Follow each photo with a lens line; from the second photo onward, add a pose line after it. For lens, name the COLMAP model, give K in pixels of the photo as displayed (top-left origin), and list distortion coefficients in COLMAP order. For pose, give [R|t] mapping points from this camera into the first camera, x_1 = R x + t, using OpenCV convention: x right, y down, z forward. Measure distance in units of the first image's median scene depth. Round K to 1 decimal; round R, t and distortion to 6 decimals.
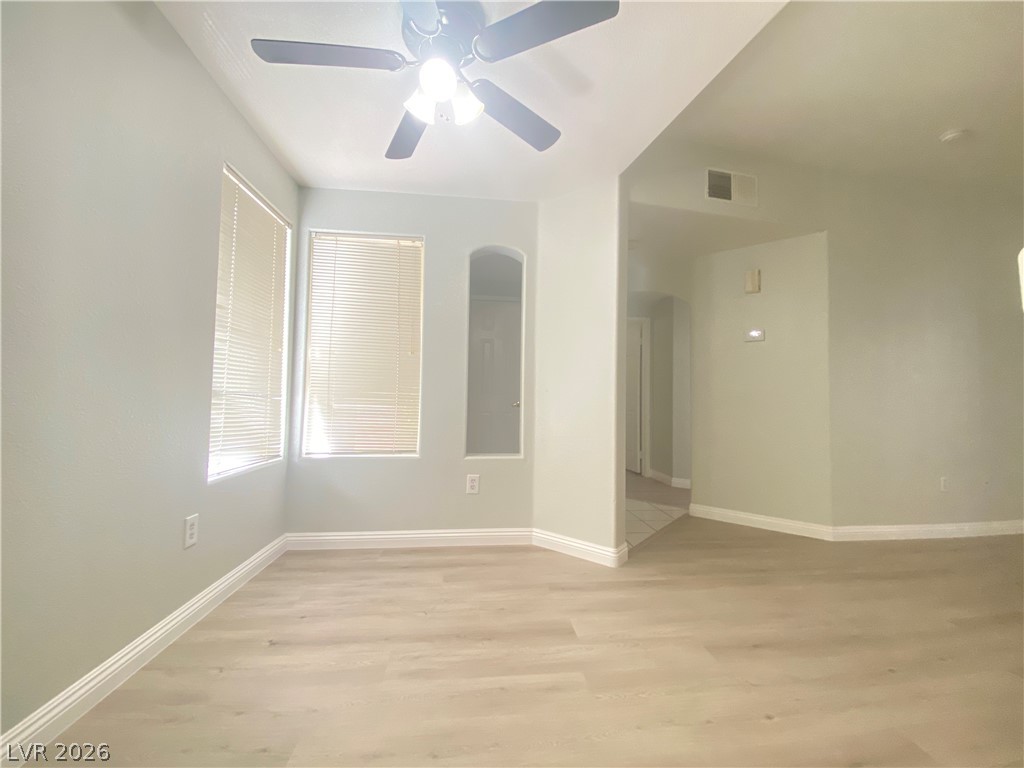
lens RADIAL K [[414.1, 0, 510.9], [0, 414.1, 382.5], [0, 0, 1]] dist [0.031090, -0.025347]
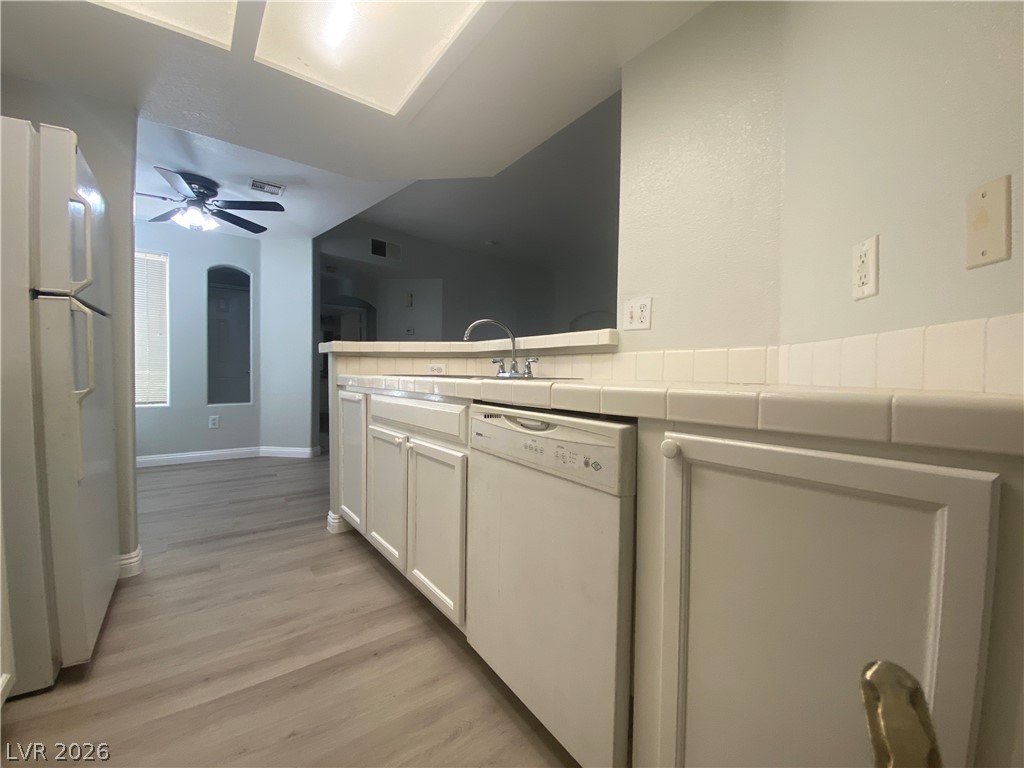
lens RADIAL K [[414.1, 0, 510.9], [0, 414.1, 382.5], [0, 0, 1]] dist [0.031090, -0.025347]
pose [[0.863328, -0.016283, 0.504381, 0.079379], [-0.022869, 0.997190, 0.071336, -0.036349], [-0.504125, -0.073121, 0.860530, -0.879414]]
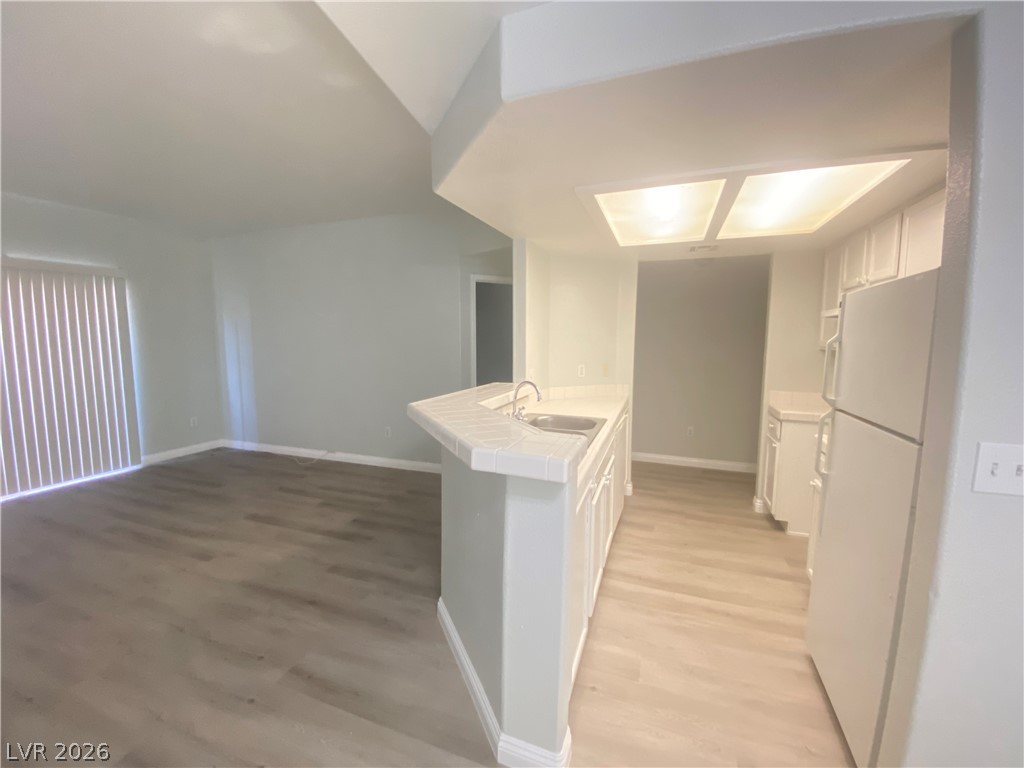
lens RADIAL K [[417.5, 0, 512.0], [0, 417.5, 384.0], [0, 0, 1]] dist [0.030840, -0.019960]
pose [[-0.886832, -0.072531, 0.456363, 0.048384], [-0.040702, 0.996027, 0.079206, -0.153273], [-0.460295, 0.051668, -0.886261, 0.522122]]
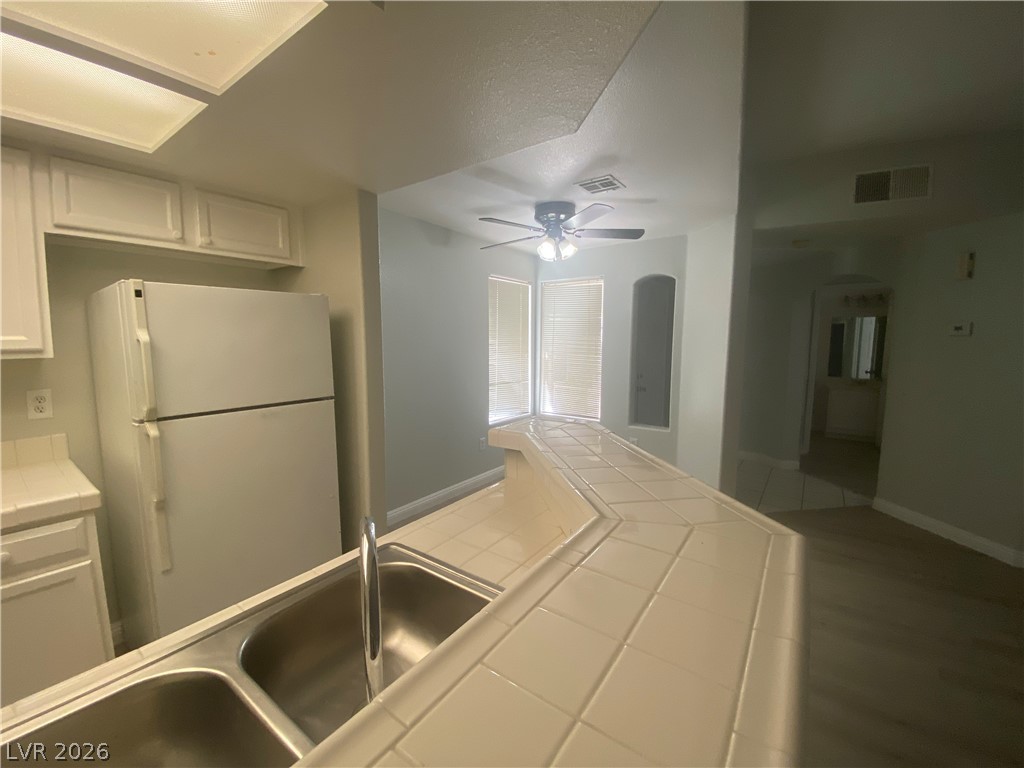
lens RADIAL K [[414.1, 0, 510.9], [0, 414.1, 382.5], [0, 0, 1]] dist [0.031090, -0.025347]
pose [[0.741623, 0.055692, -0.668502, 0.558183], [0.036557, 0.991711, 0.123175, -0.169506], [0.669821, -0.115788, 0.733440, -0.352069]]
